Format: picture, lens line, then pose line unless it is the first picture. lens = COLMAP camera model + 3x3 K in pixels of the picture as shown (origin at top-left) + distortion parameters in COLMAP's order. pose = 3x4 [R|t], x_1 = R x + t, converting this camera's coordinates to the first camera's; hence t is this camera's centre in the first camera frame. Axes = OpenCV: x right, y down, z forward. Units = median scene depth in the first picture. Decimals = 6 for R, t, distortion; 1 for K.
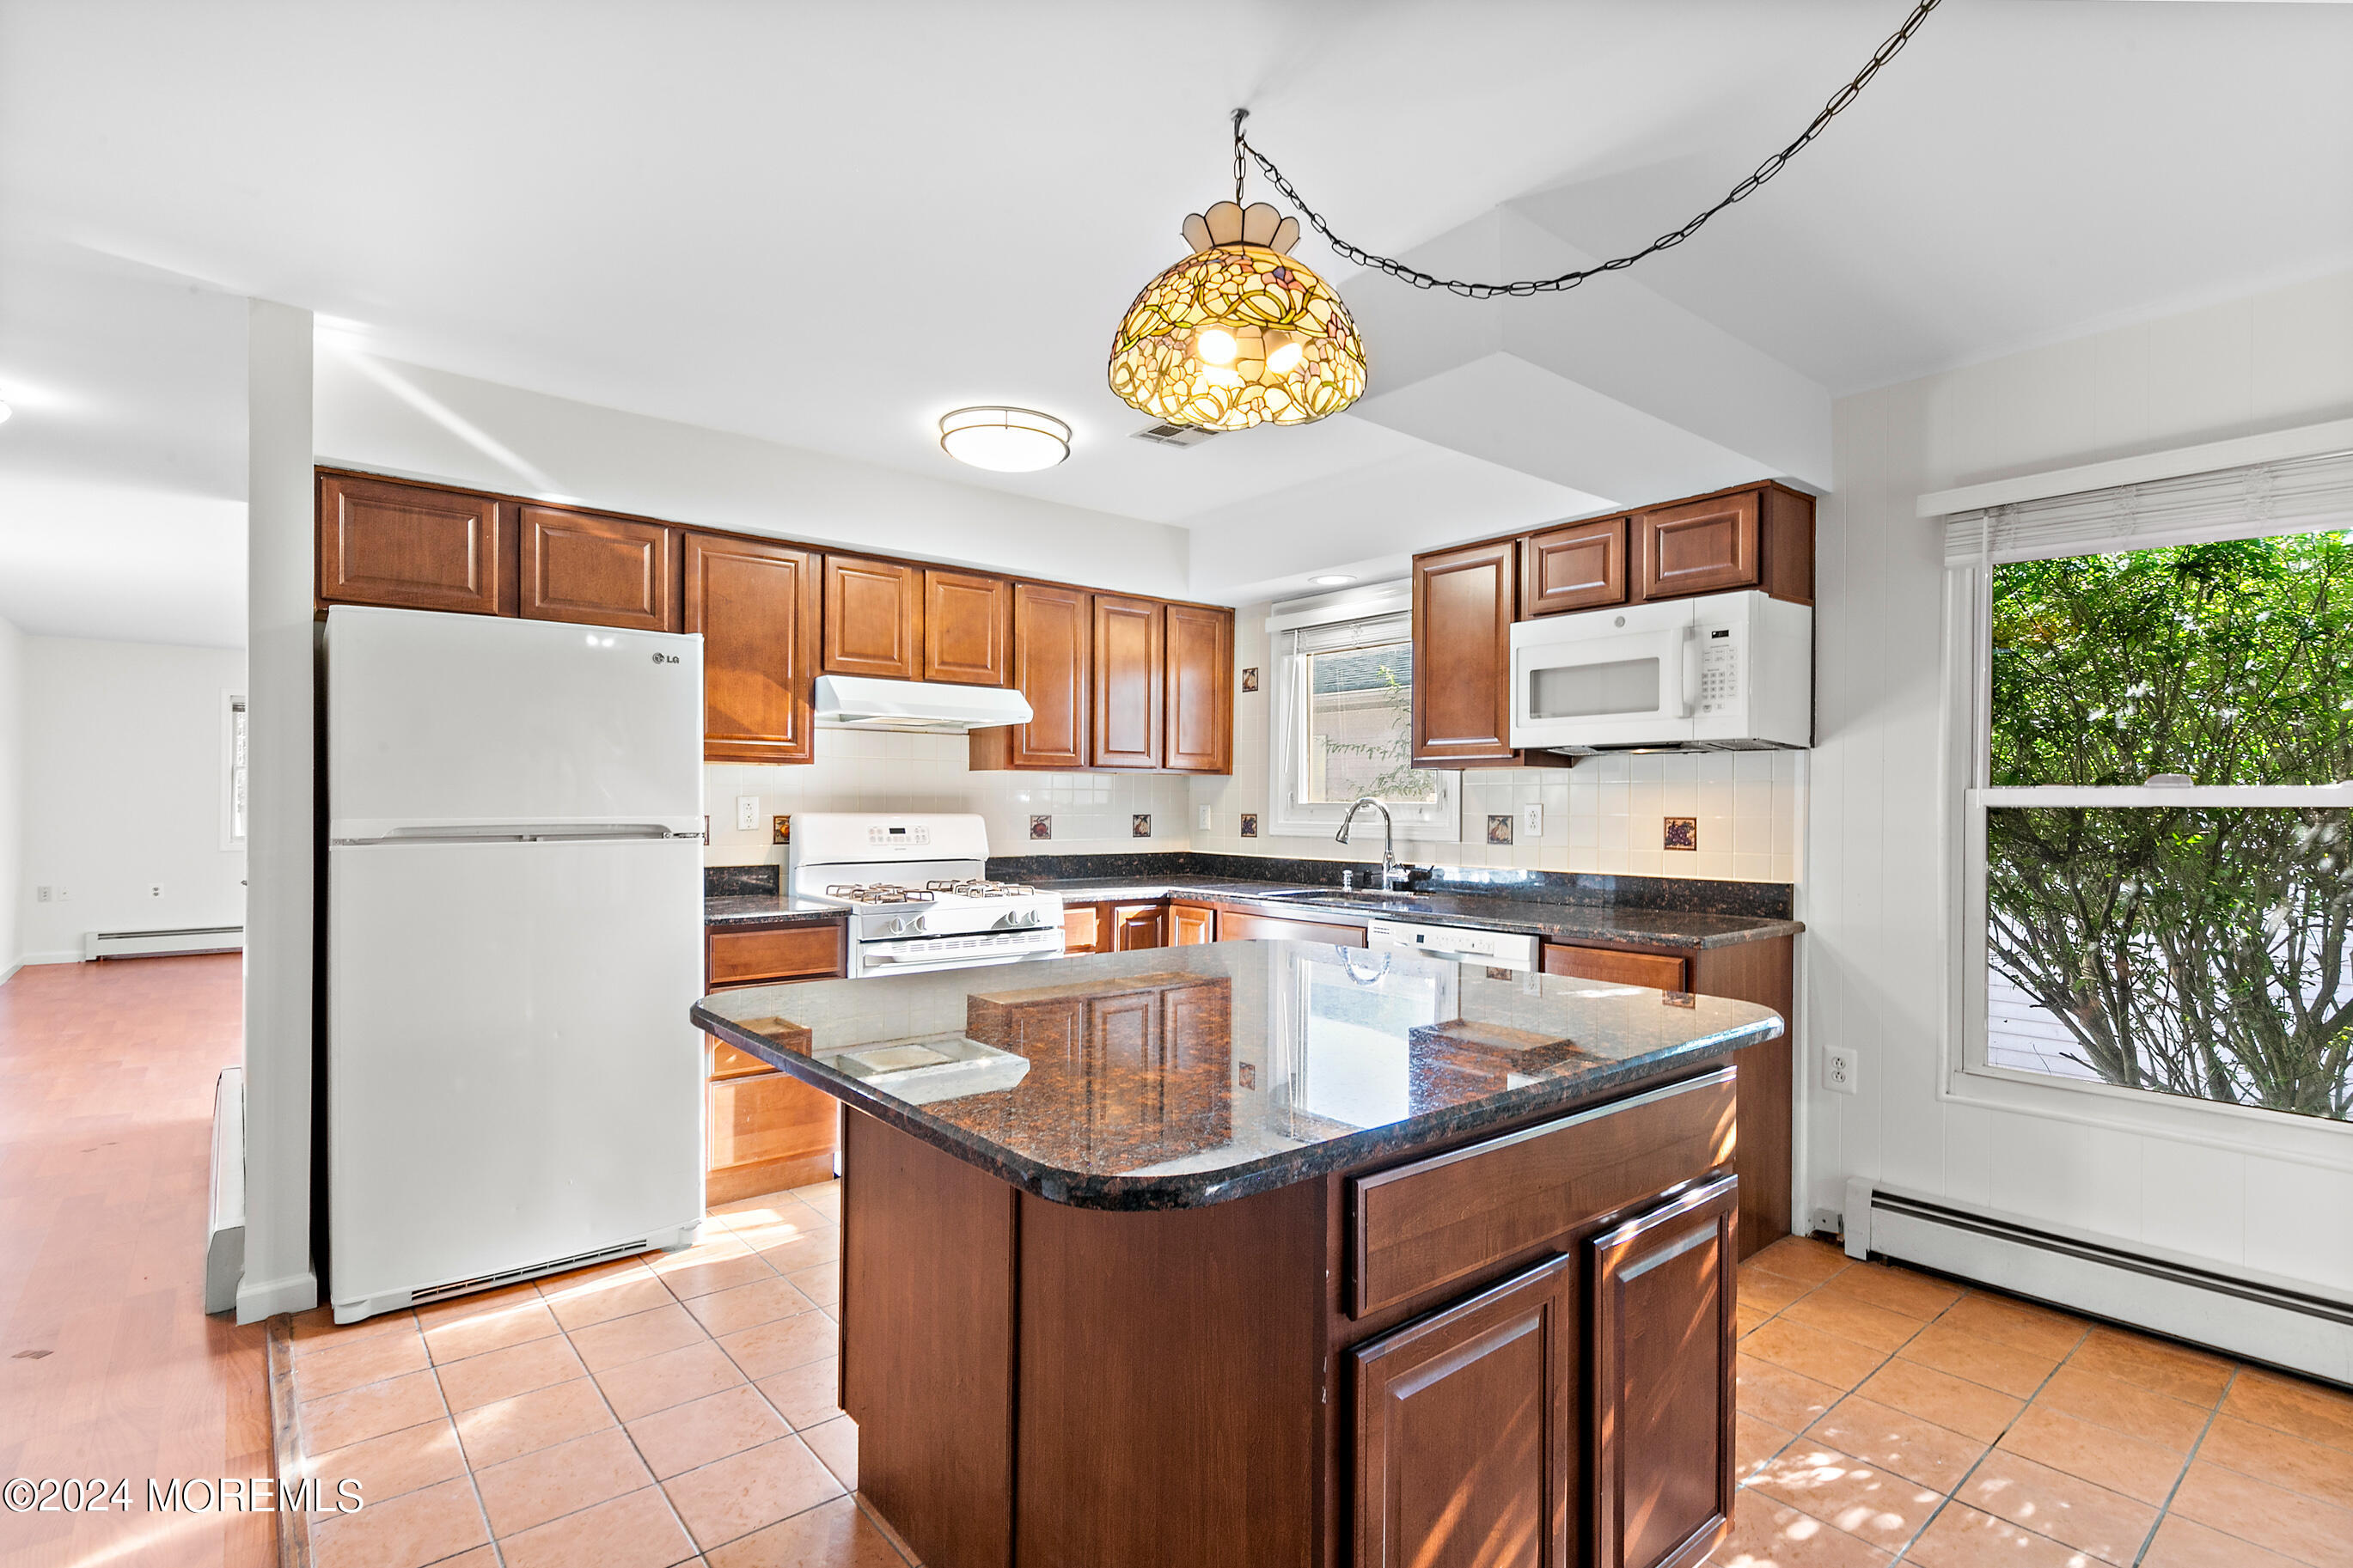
lens RADIAL K [[1123.4, 0, 1181.4], [0, 1123.4, 805.3], [0, 0, 1]] dist [0.005326, 0.000331]
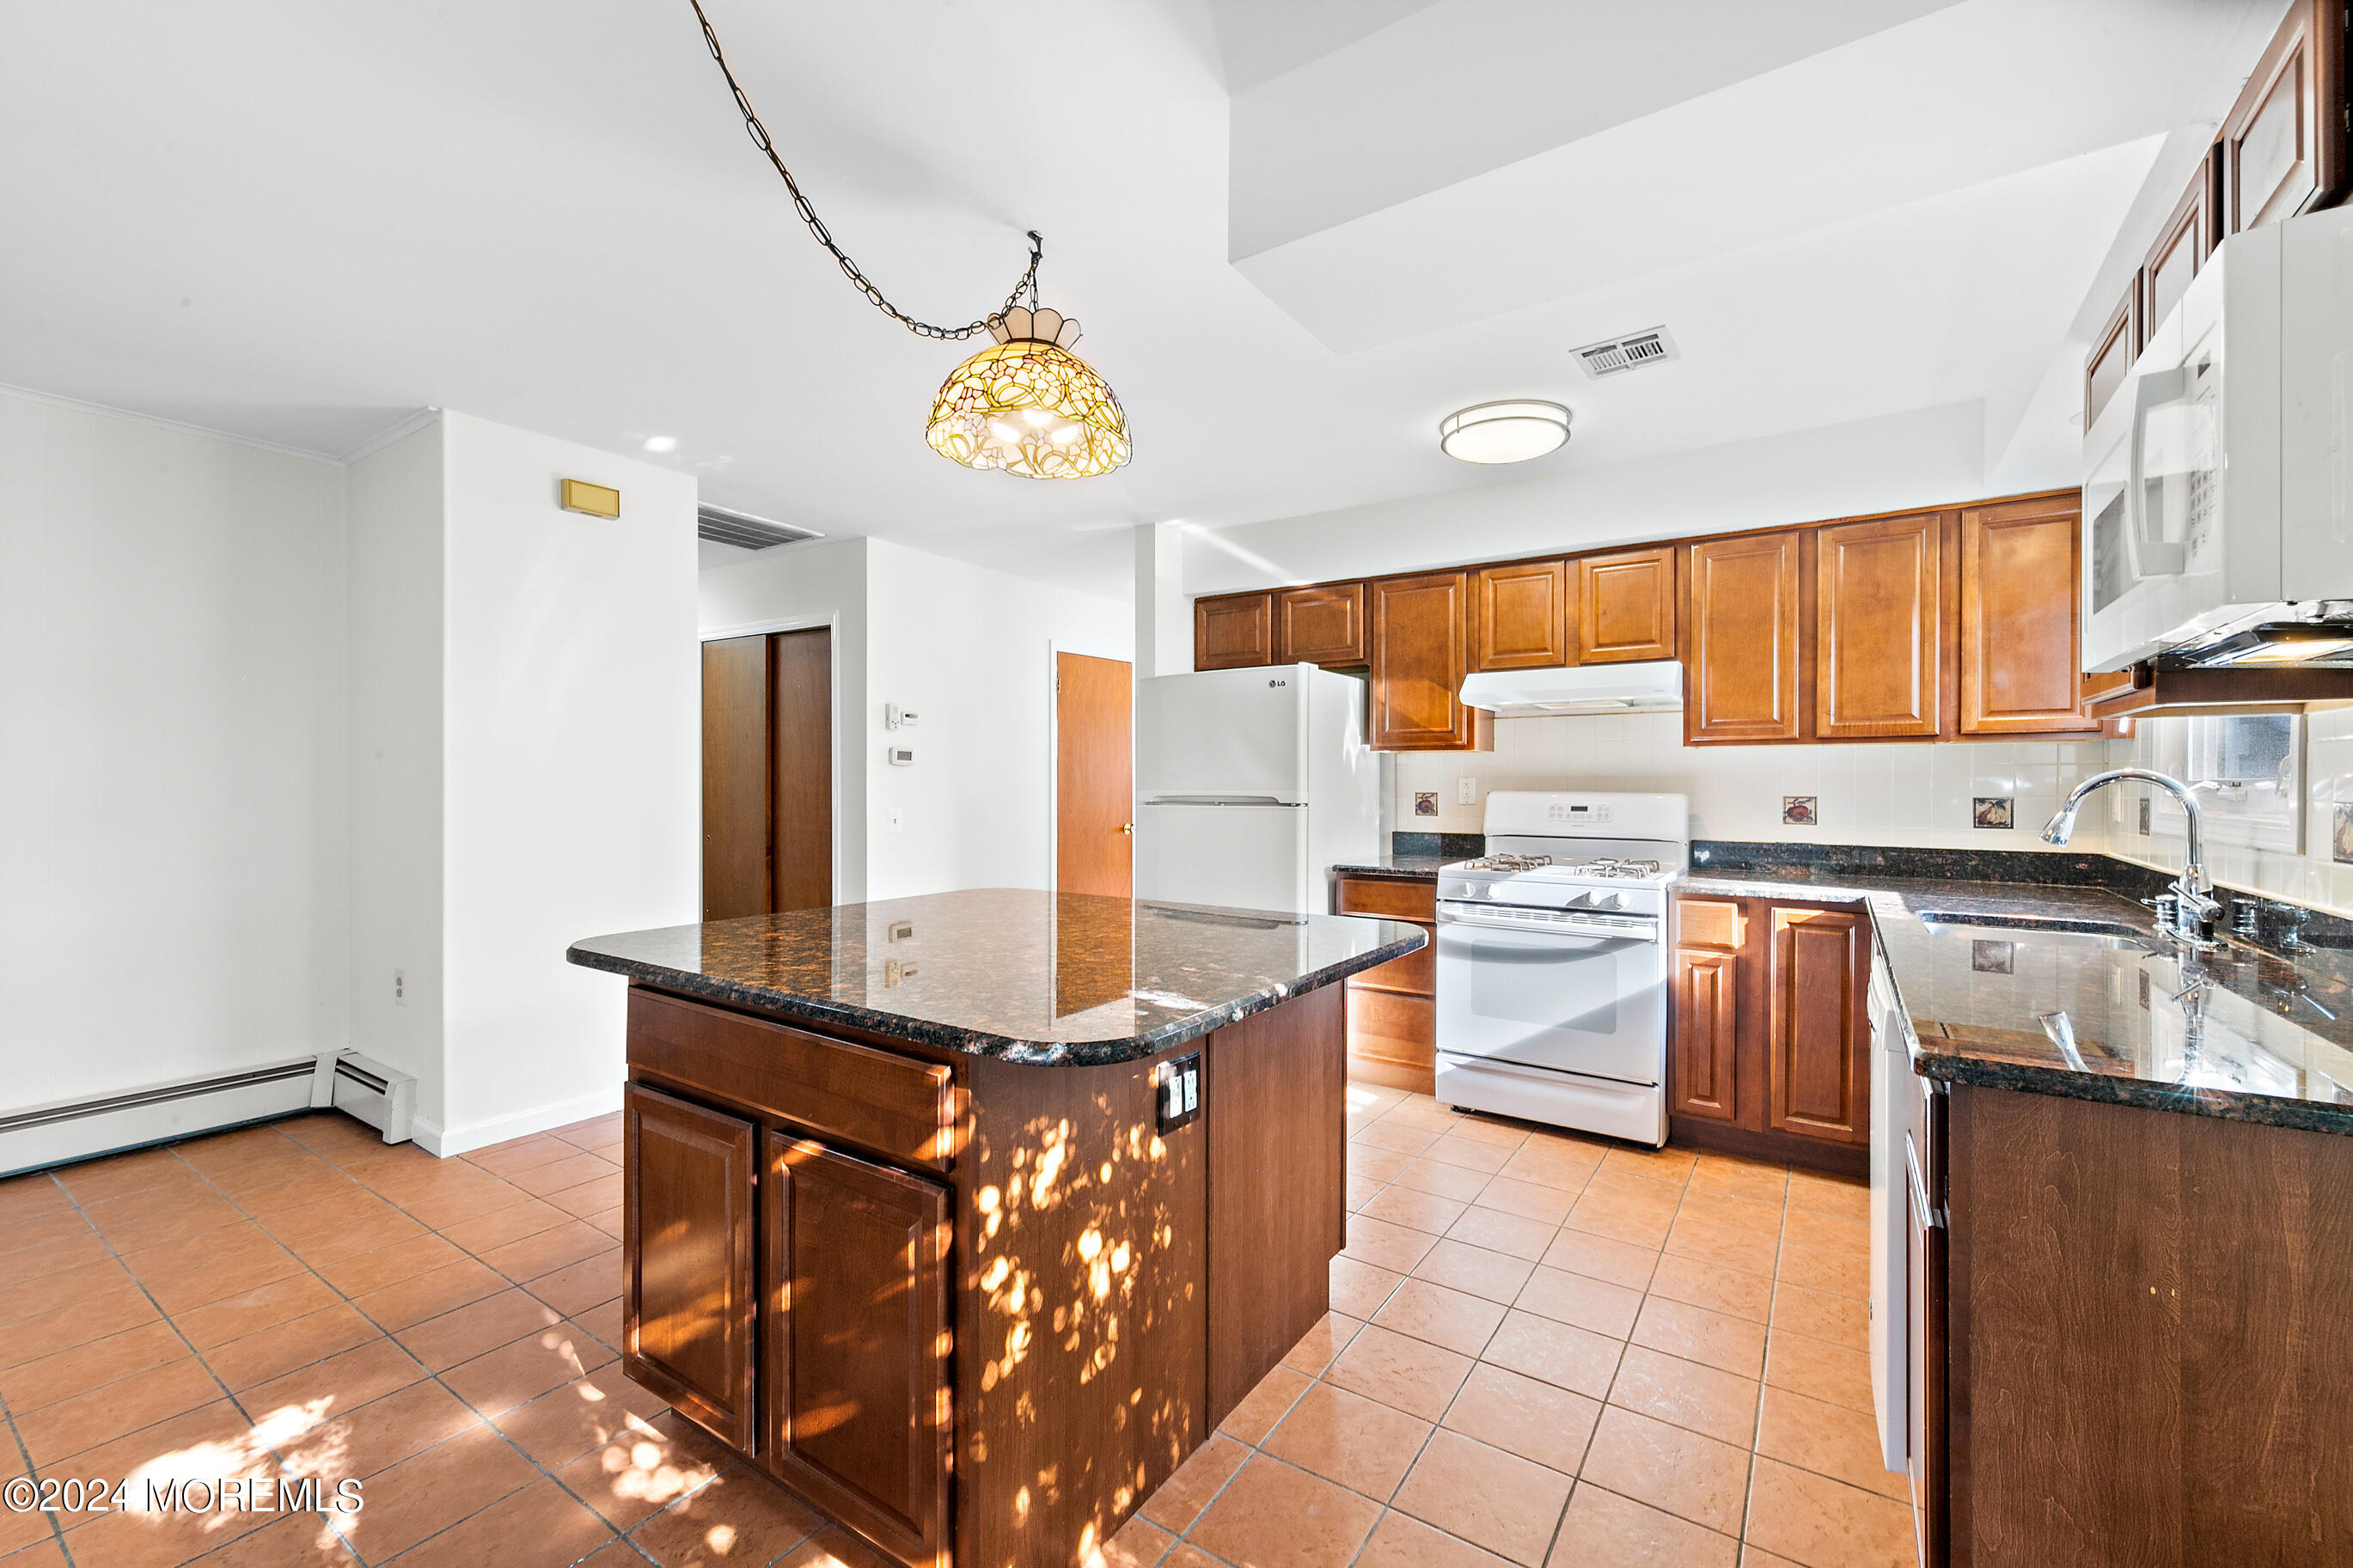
lens RADIAL K [[959.1, 0, 1182.6], [0, 959.1, 783.8], [0, 0, 1]] dist [0.000348, -0.000013]
pose [[0.271288, -0.002479, -0.962495, 0.514579], [-0.004011, 0.999985, -0.003706, 0.004022], [0.962490, 0.004866, 0.271274, 0.393261]]
